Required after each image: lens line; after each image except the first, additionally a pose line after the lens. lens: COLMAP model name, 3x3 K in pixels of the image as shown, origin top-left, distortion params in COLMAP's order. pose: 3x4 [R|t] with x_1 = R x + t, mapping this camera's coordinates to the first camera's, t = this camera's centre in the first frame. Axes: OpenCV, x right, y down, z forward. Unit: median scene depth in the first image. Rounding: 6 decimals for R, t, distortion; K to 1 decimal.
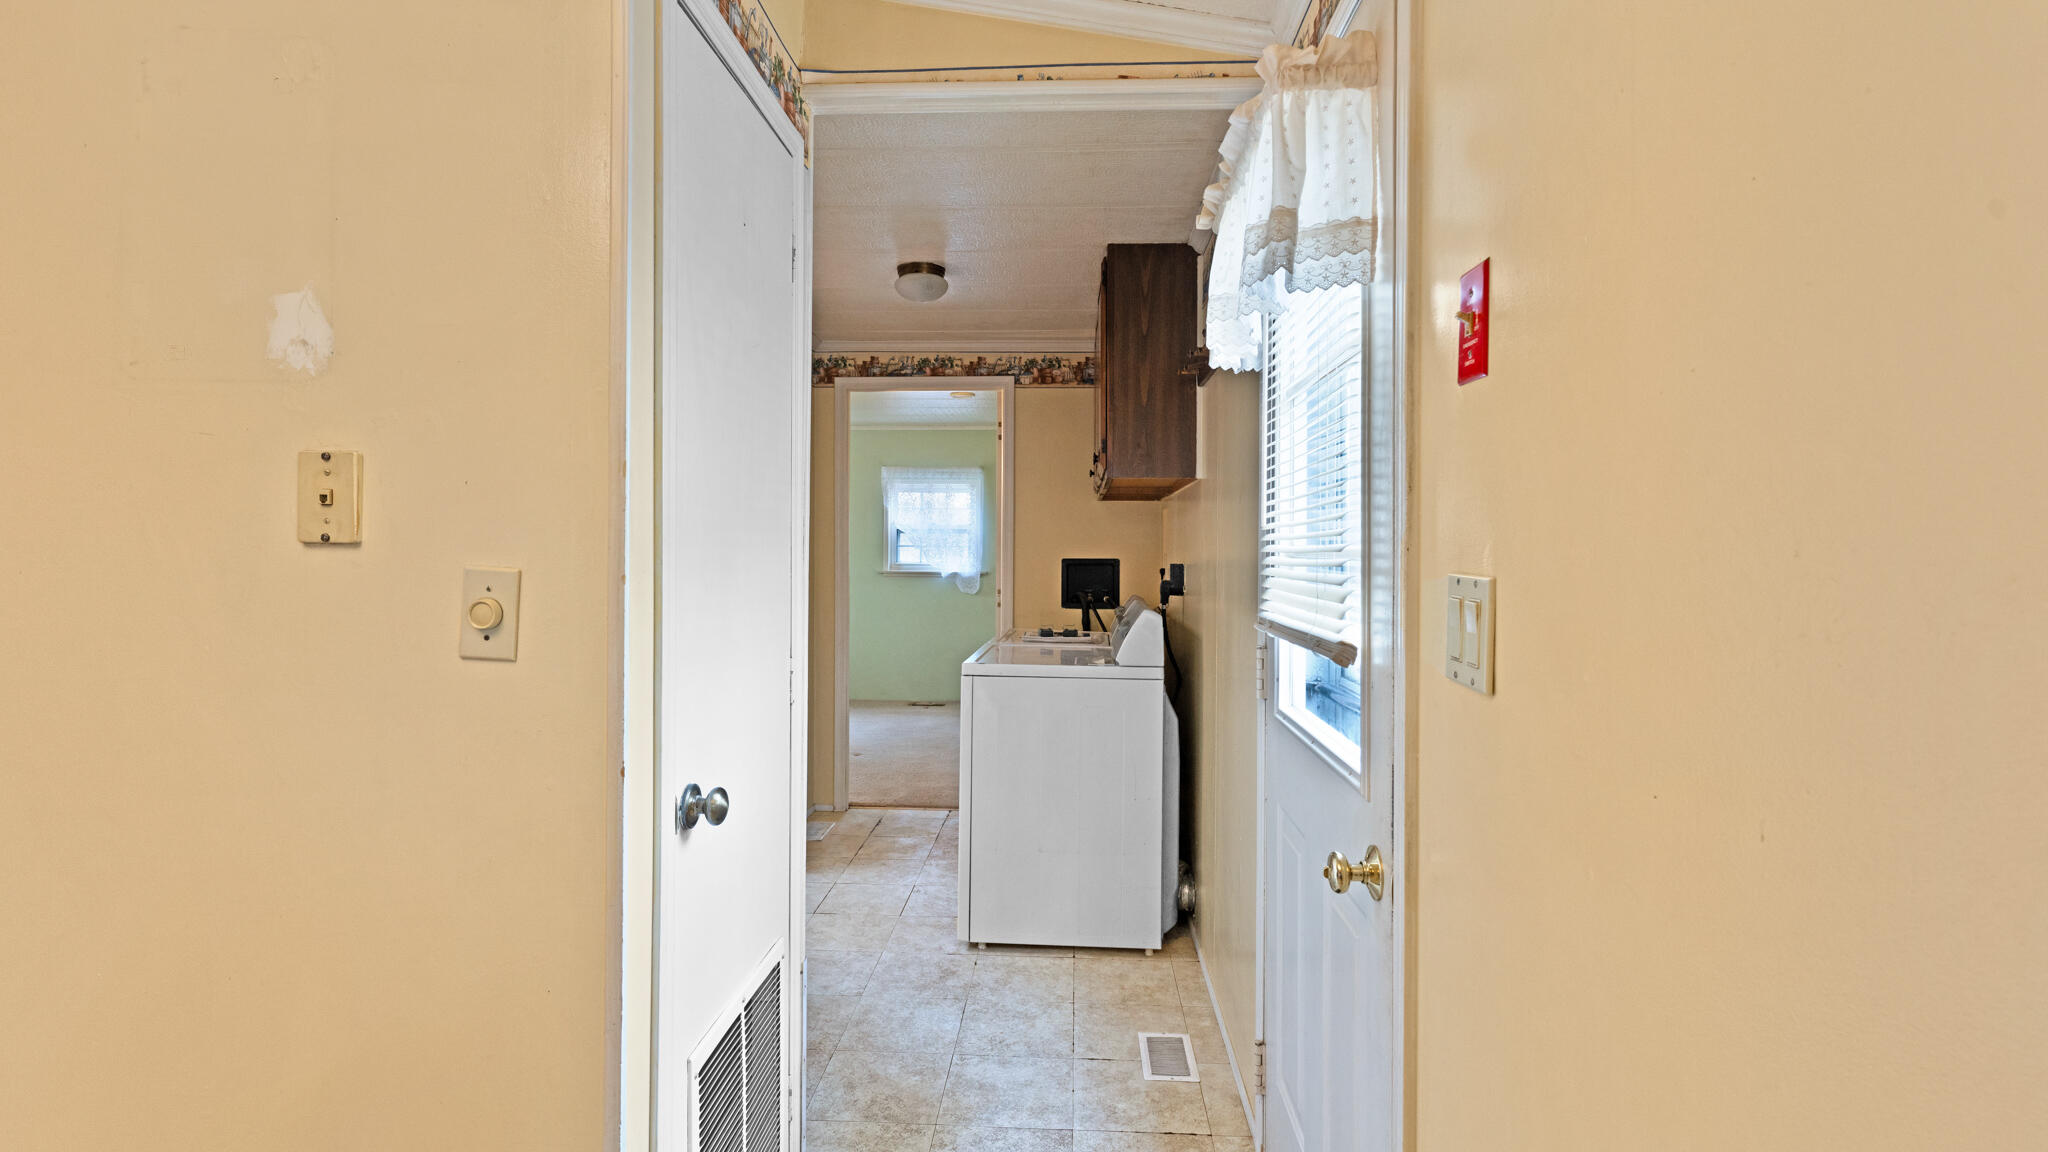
lens RADIAL K [[993.9, 0, 1028.2], [0, 993.9, 539.9], [0, 0, 1]] dist [-0.001077, -0.001360]
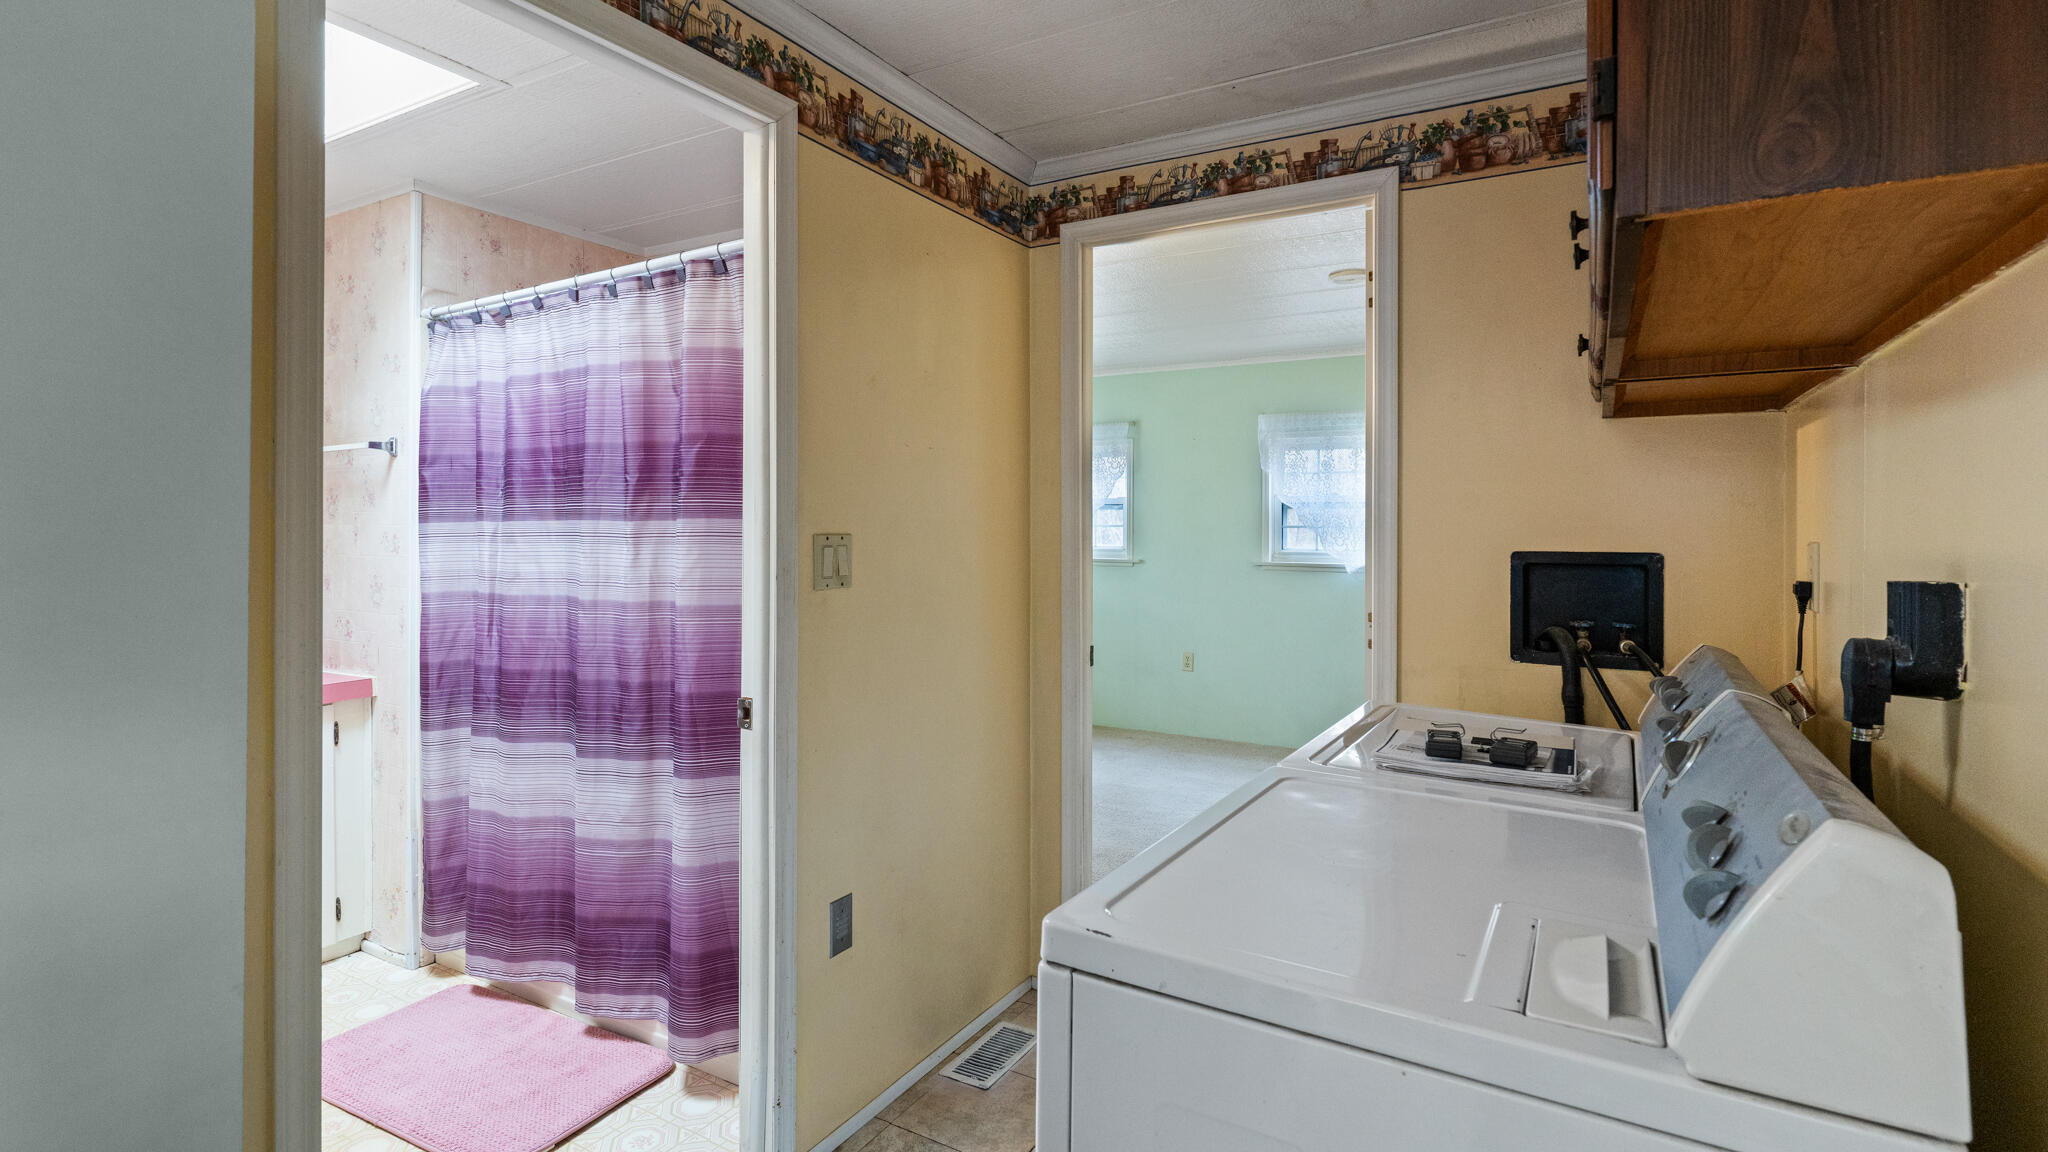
lens RADIAL K [[976.7, 0, 1027.6], [0, 976.7, 526.5], [0, 0, 1]] dist [-0.003168, 0.000003]
pose [[0.888542, -0.002762, -0.458786, 0.041727], [0.004146, 0.999989, 0.002009, 0.005801], [0.458776, -0.003687, 0.888544, 0.503277]]
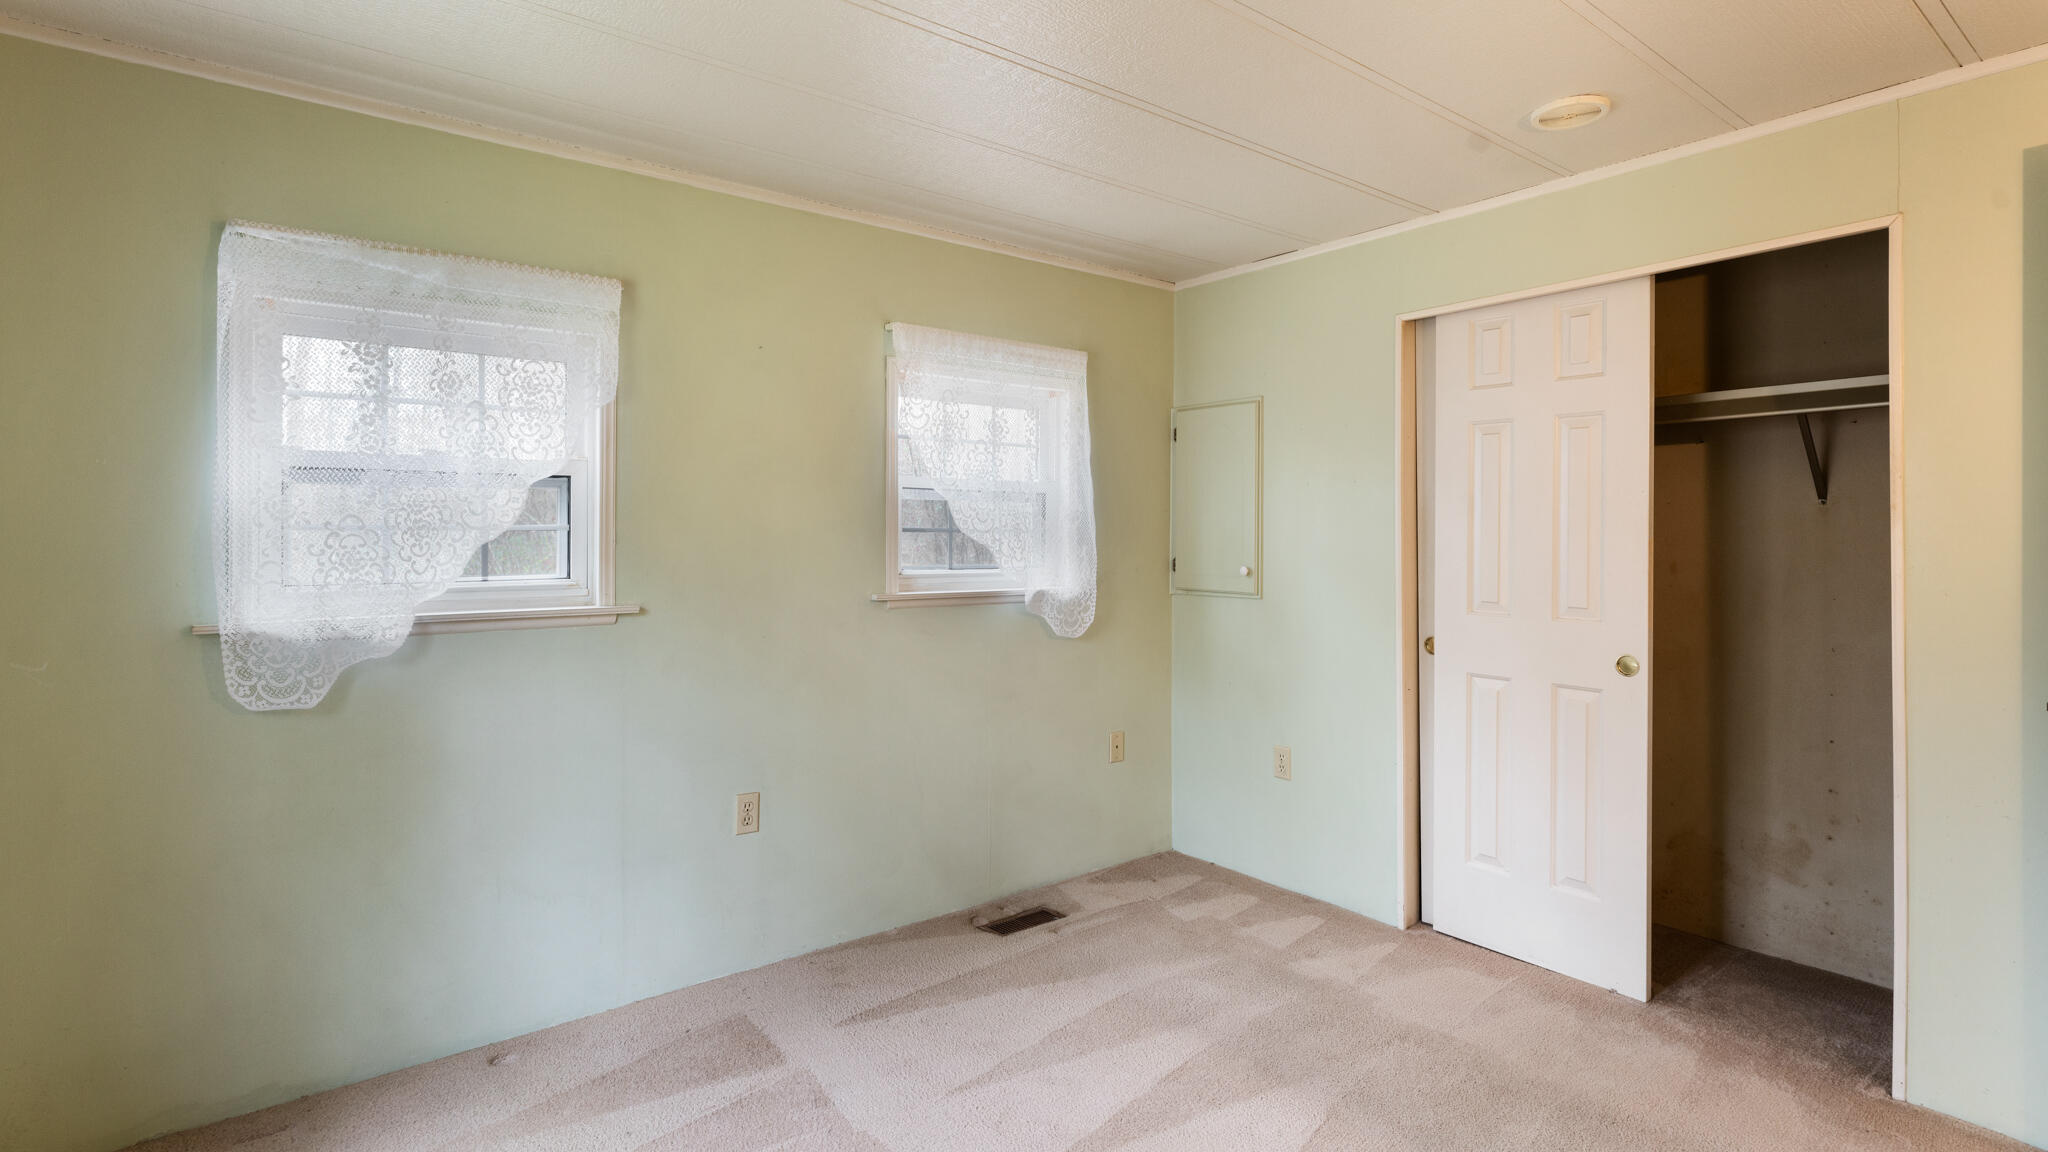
lens RADIAL K [[993.9, 0, 1028.2], [0, 993.9, 539.9], [0, 0, 1]] dist [-0.001077, -0.001360]
pose [[0.753178, -0.009465, 0.657749, -0.598197], [-0.001196, 0.999875, 0.015758, 0.005790], [-0.657816, -0.012655, 0.753072, 1.122149]]
